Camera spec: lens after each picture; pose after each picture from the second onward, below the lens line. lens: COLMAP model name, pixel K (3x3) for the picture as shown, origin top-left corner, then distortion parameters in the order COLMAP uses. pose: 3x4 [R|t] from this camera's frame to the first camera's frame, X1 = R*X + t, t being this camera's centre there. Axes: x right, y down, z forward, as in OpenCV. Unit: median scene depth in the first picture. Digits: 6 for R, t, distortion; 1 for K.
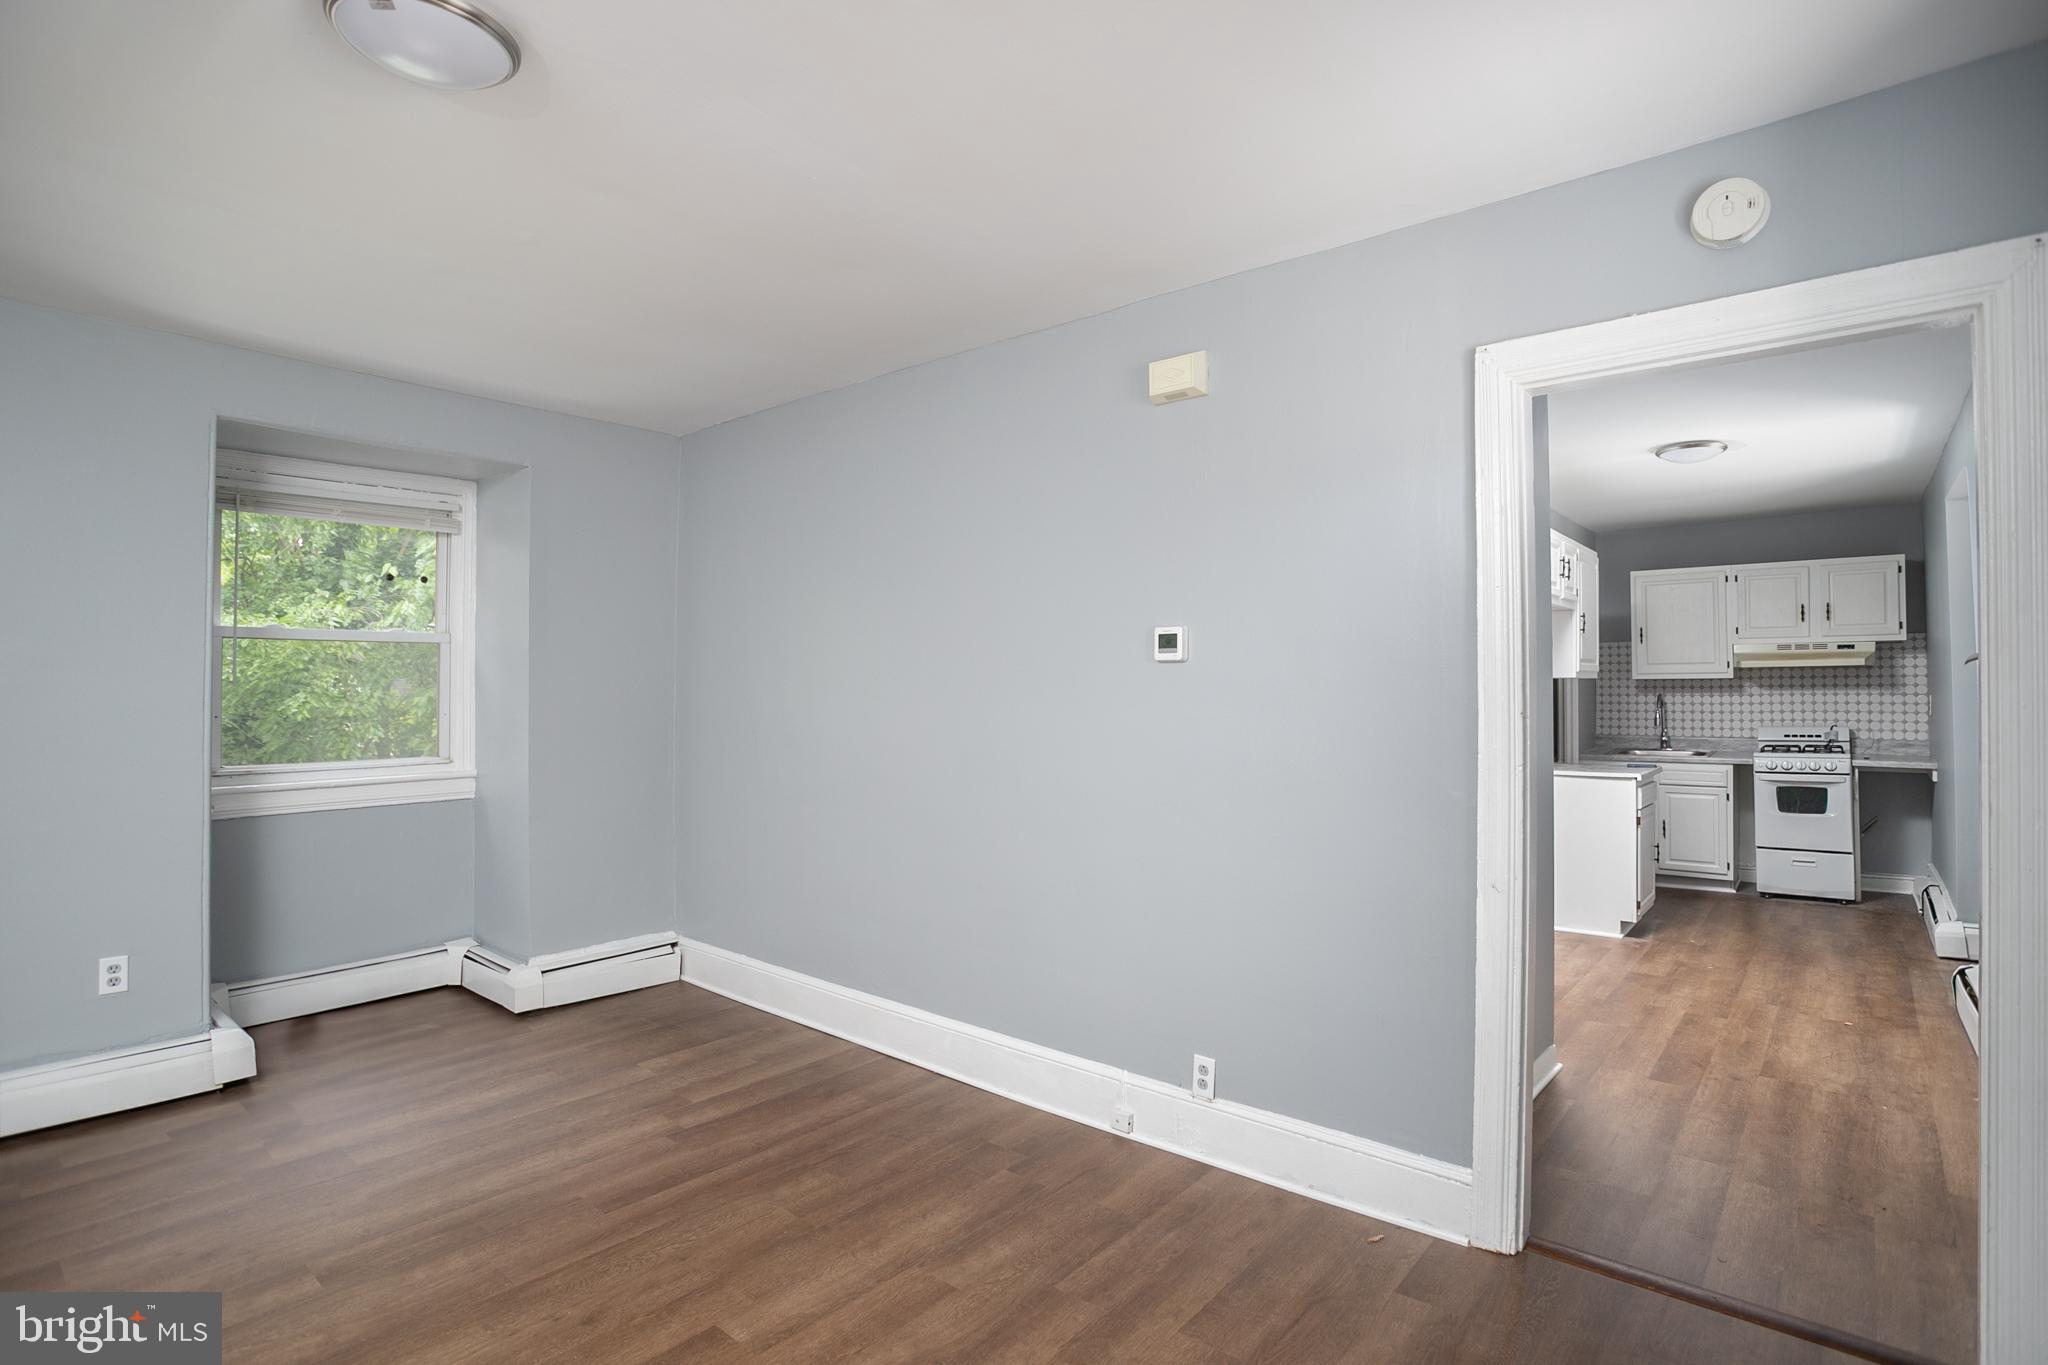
lens RADIAL K [[1025.8, 0, 1030.3], [0, 1025.8, 674.4], [0, 0, 1]] dist [-0.062441, 0.025164]
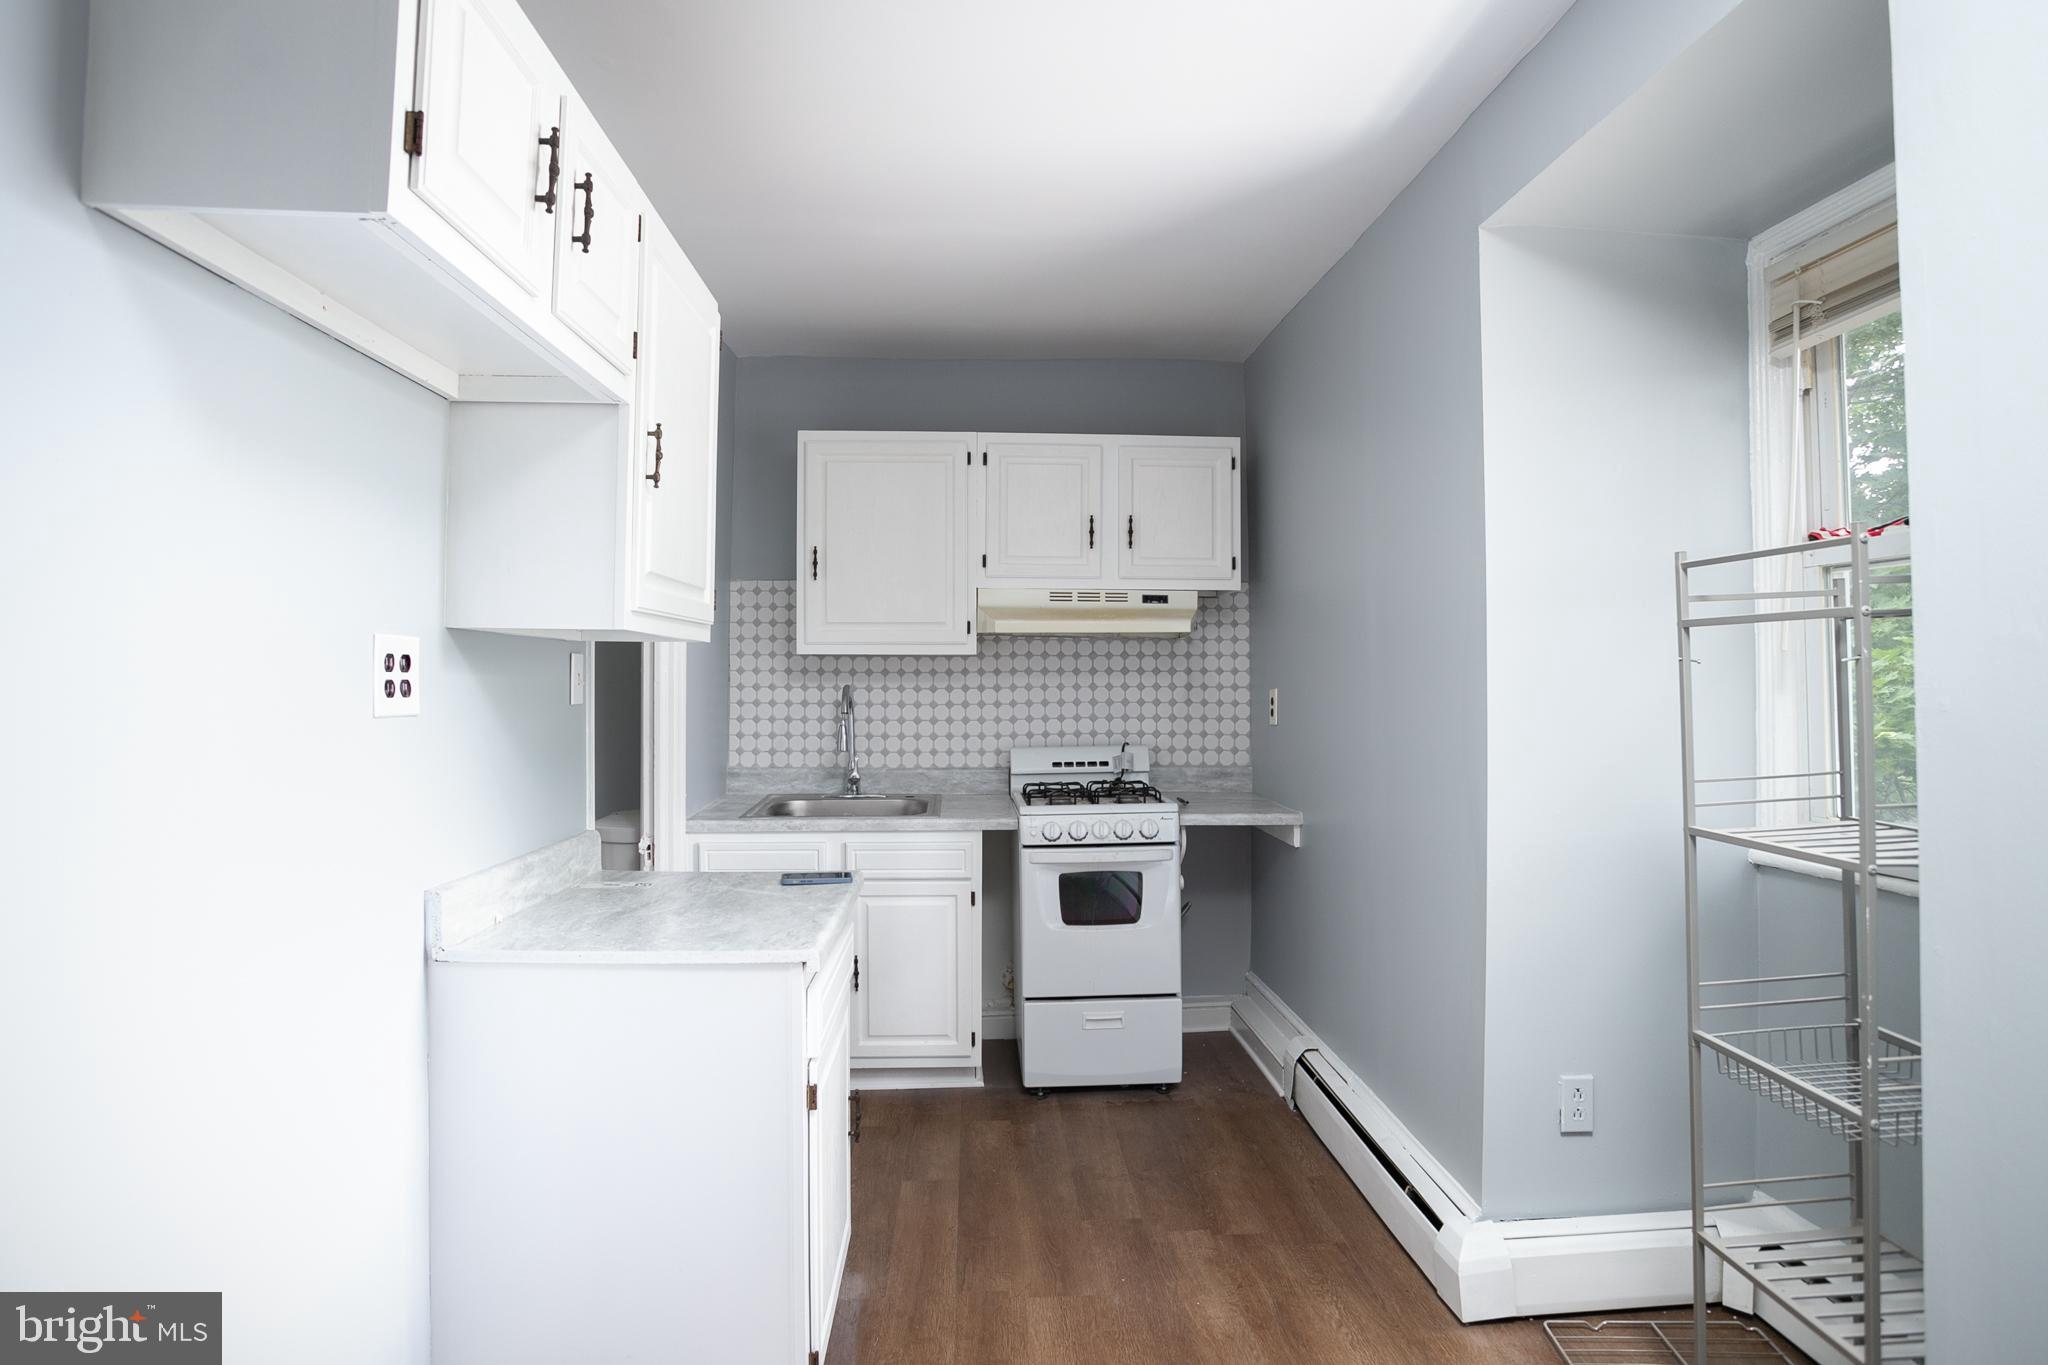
lens RADIAL K [[1107.8, 0, 1034.6], [0, 1107.8, 676.5], [0, 0, 1]] dist [-0.079866, 0.039819]
pose [[0.732107, 0.007174, 0.681152, 0.356246], [-0.015484, 0.999861, 0.006111, 0.011356], [-0.681014, -0.015021, 0.732117, 0.592741]]
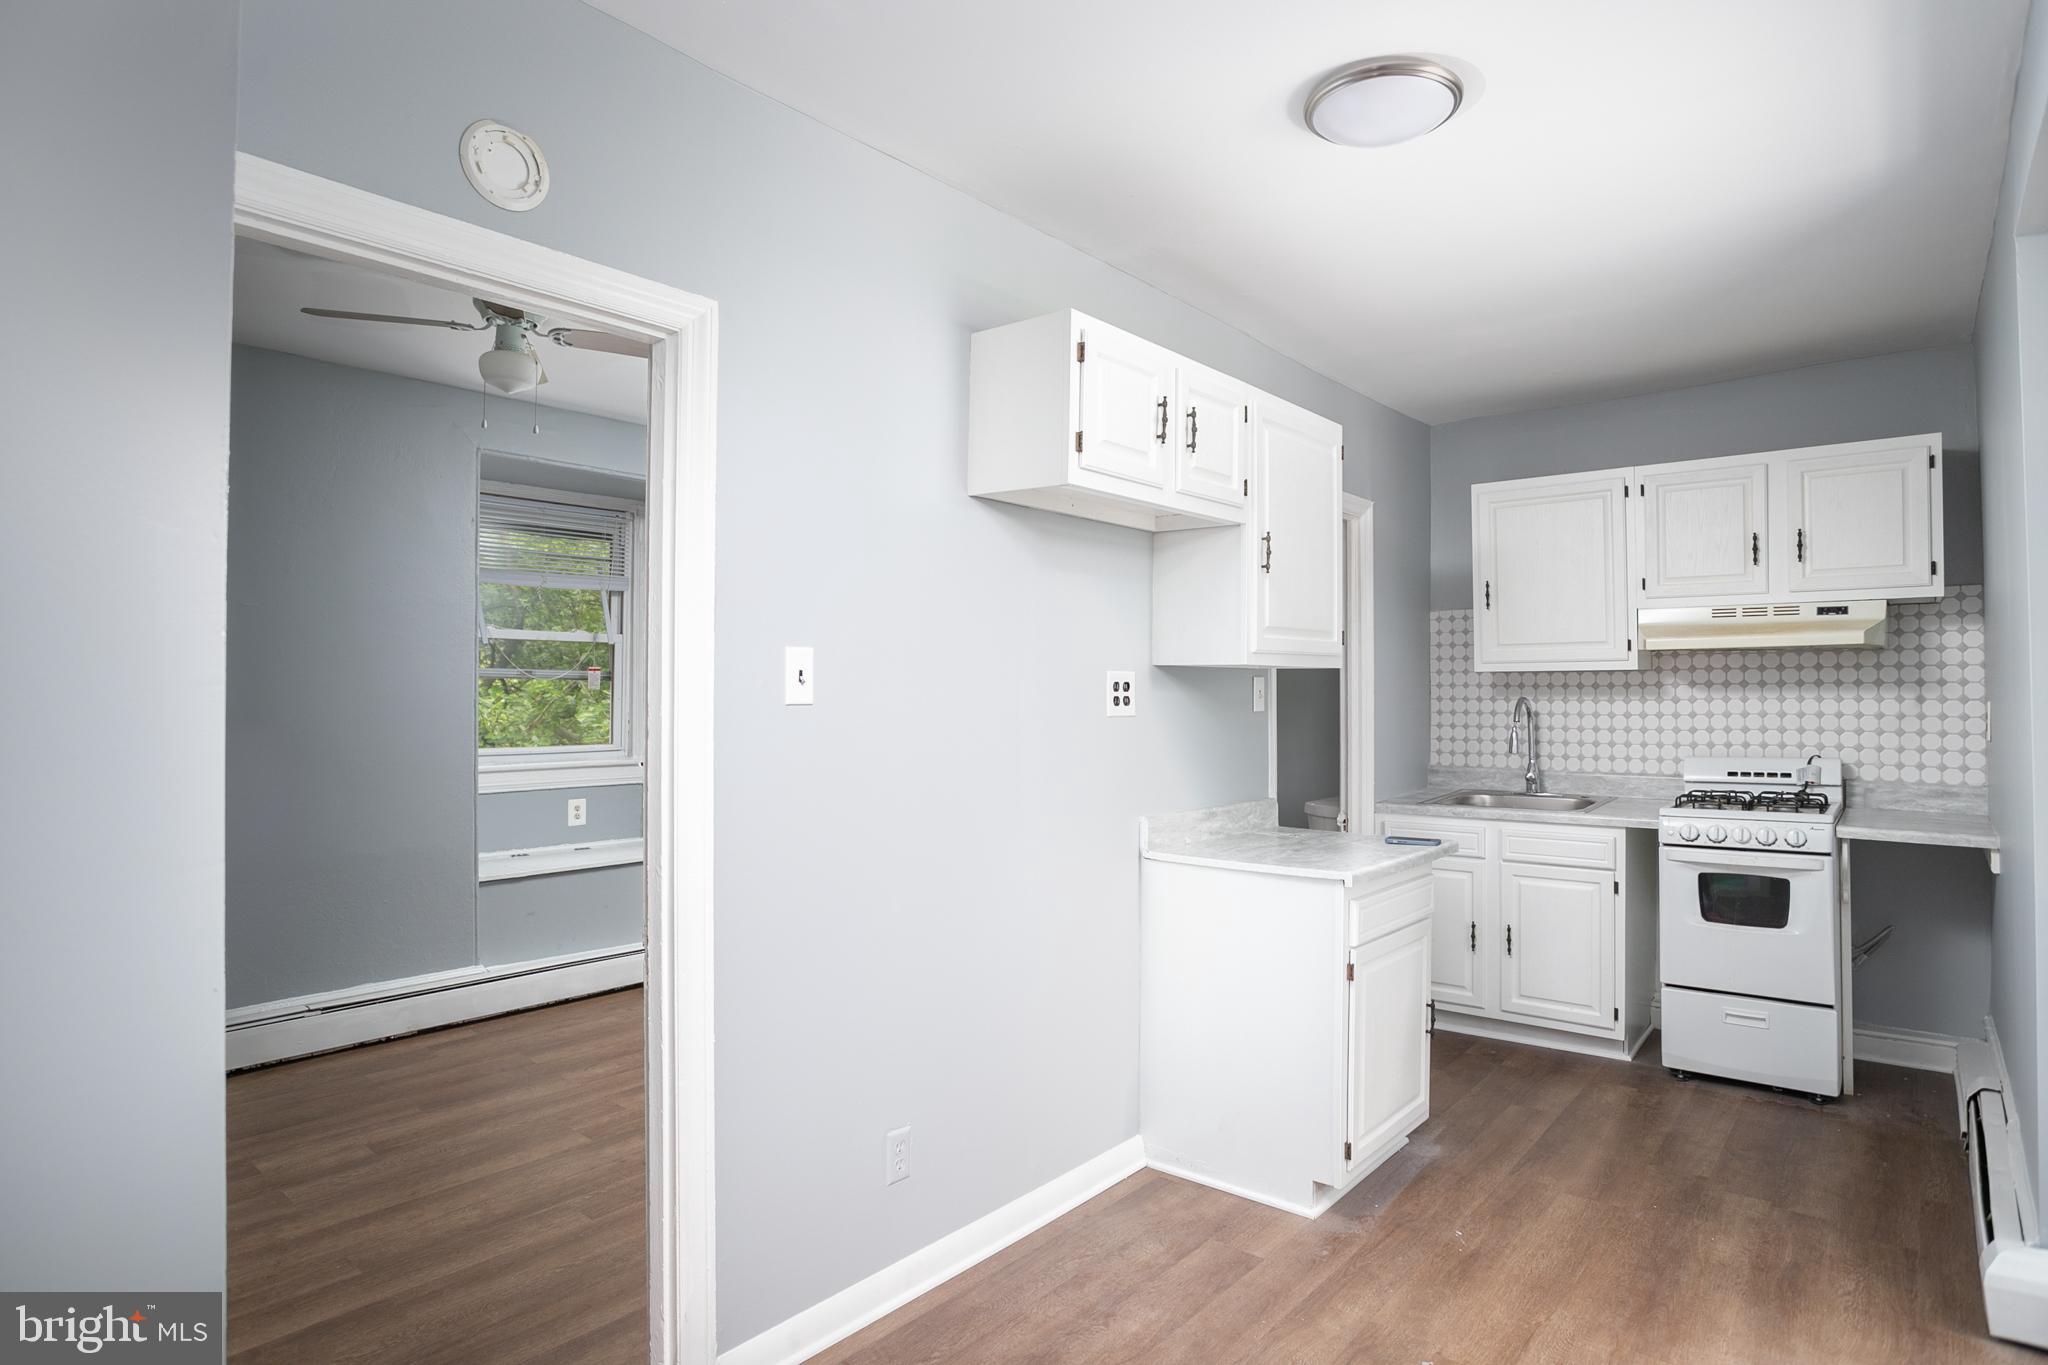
lens RADIAL K [[1107.8, 0, 1034.6], [0, 1107.8, 676.5], [0, 0, 1]] dist [-0.079866, 0.039819]
pose [[0.999994, 0.001356, -0.003059, 0.384959], [-0.001346, 0.999994, 0.003322, 0.006225], [0.003063, -0.003318, 0.999990, 0.413315]]
